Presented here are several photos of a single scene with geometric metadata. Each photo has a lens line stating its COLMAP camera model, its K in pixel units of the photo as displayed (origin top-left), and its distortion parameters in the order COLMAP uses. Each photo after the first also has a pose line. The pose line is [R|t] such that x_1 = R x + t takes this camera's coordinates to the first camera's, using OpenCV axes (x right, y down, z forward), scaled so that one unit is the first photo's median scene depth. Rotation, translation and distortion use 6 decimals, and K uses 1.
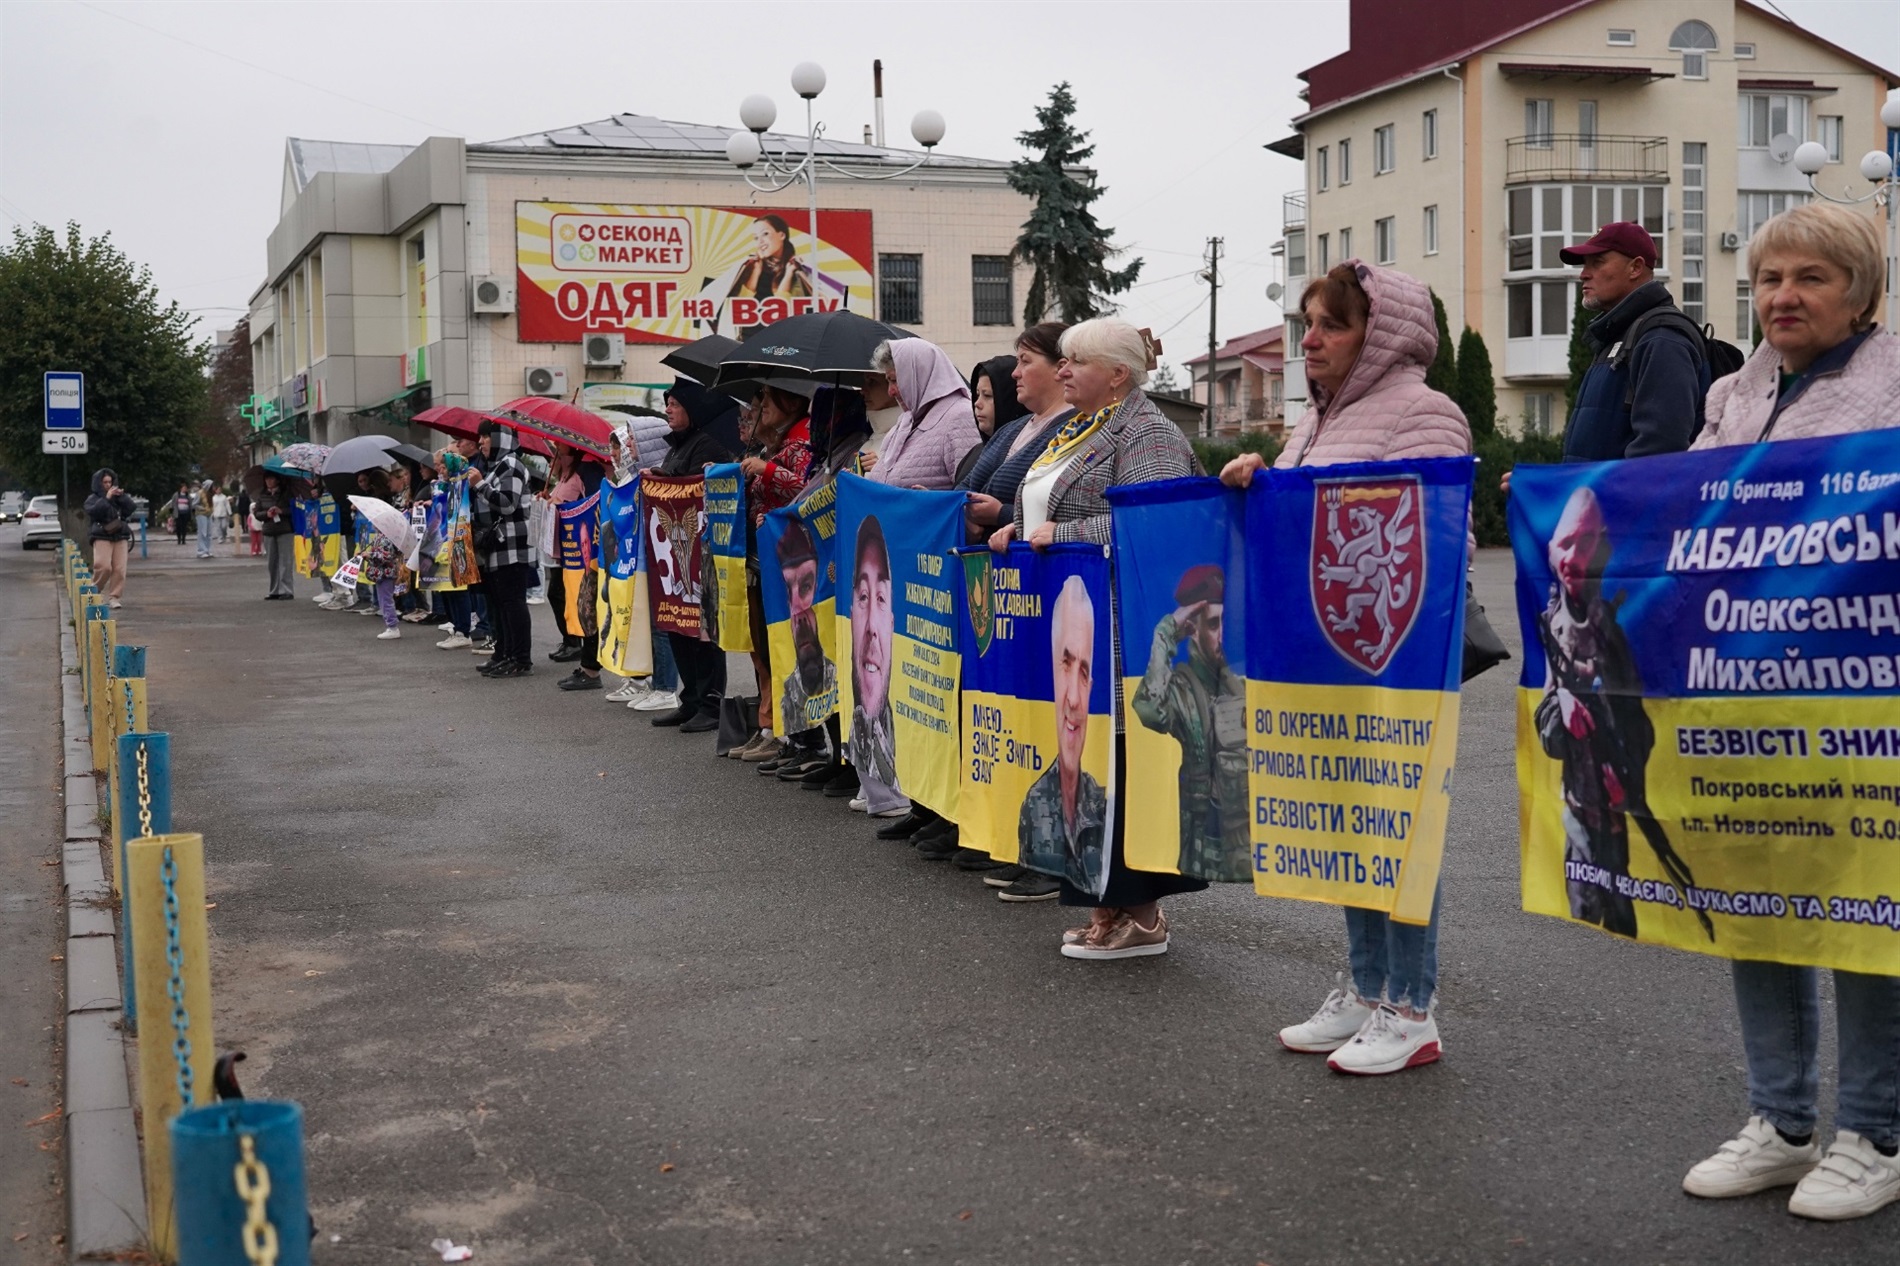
lens RADIAL K [[2462.0, 0, 950.3], [0, 2462.0, 621.9], [0, 0, 1]] dist [0.051776, 0.000000]
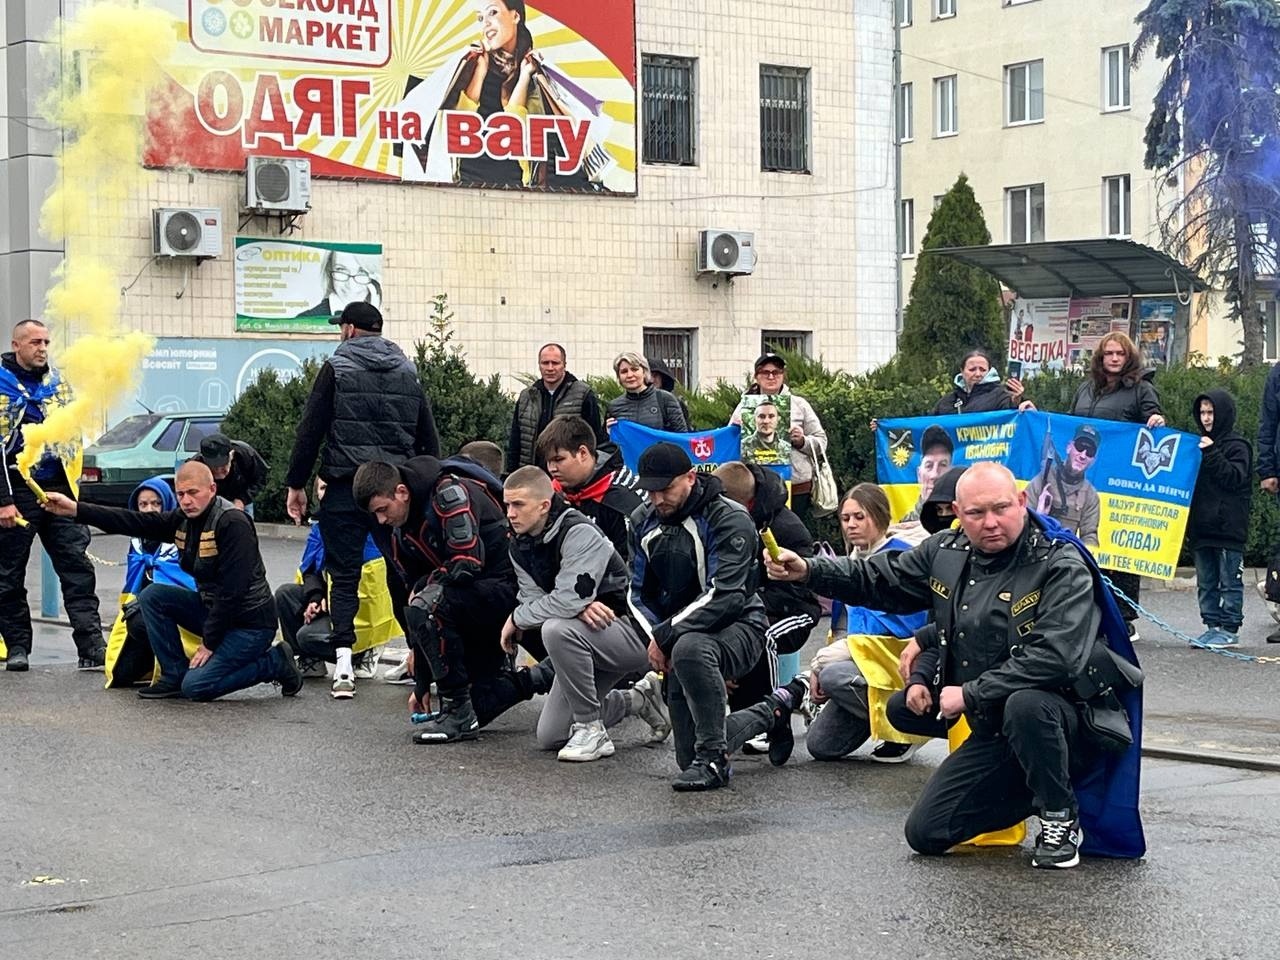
lens RADIAL K [[2799.8, 0, 603.6], [0, 2799.8, 436.1], [0, 0, 1]] dist [0.084668, 0.000000]
pose [[0.957594, 0.006682, 0.288045, -0.257324], [0.008208, 0.998693, -0.050455, -0.012999], [-0.288006, 0.050680, 0.956287, 0.315884]]
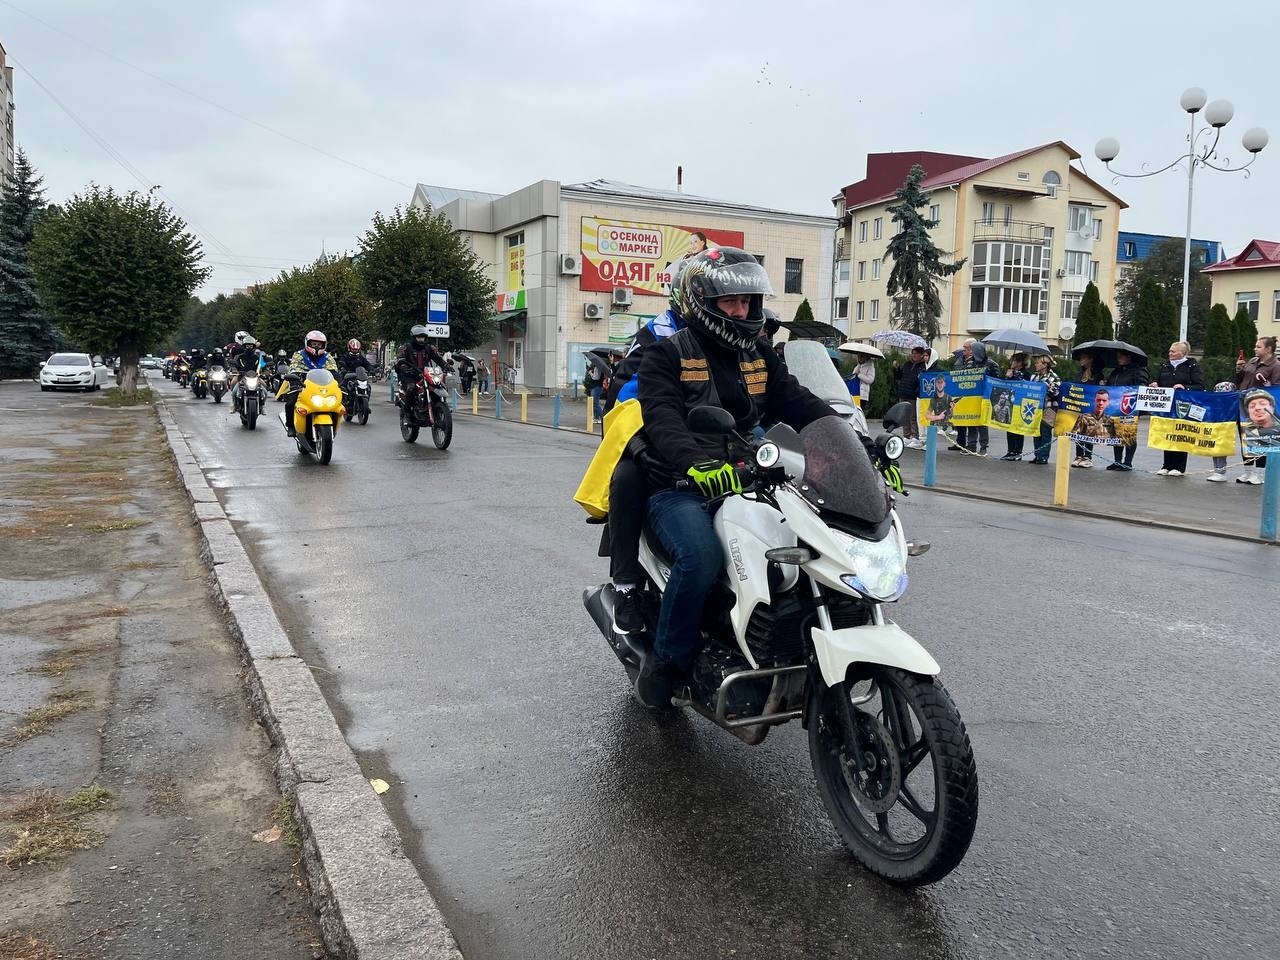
lens RADIAL K [[969.7, 0, 630.3], [0, 969.7, 479.4], [0, 0, 1]] dist [0.042539, -0.037953]
pose [[0.992736, 0.024730, 0.117748, -0.218178], [-0.031421, 0.997975, 0.055313, -0.007346], [-0.116141, -0.058611, 0.991502, 0.218675]]
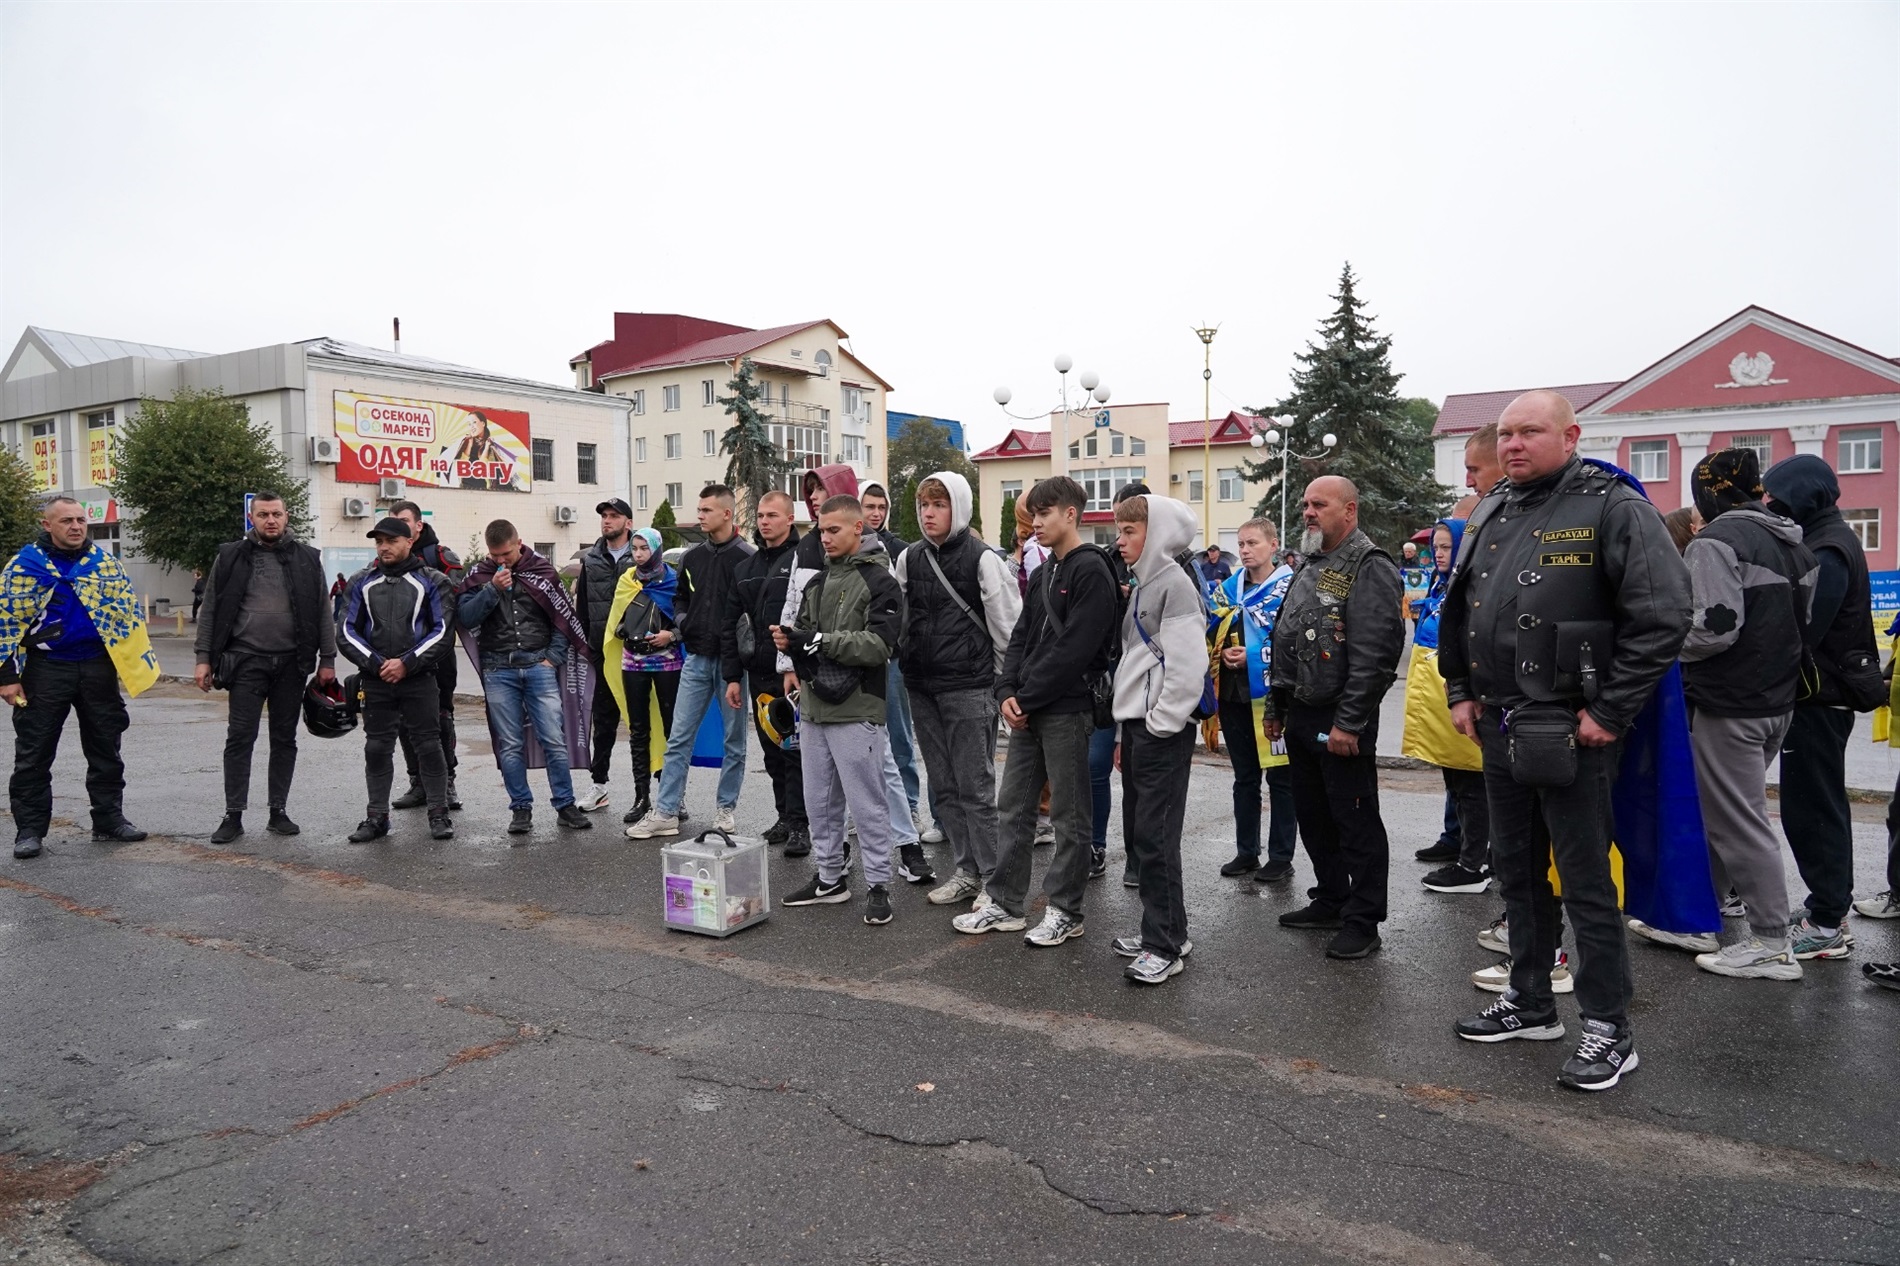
lens RADIAL K [[1296.5, 0, 955.9], [0, 1296.5, 620.3], [0, 0, 1]] dist [-0.023809, 0.005757]
pose [[0.786789, -0.017777, 0.616966, -0.361412], [0.031048, 0.999460, -0.010797, -0.006017], [-0.616441, 0.027650, 0.786916, 0.128907]]
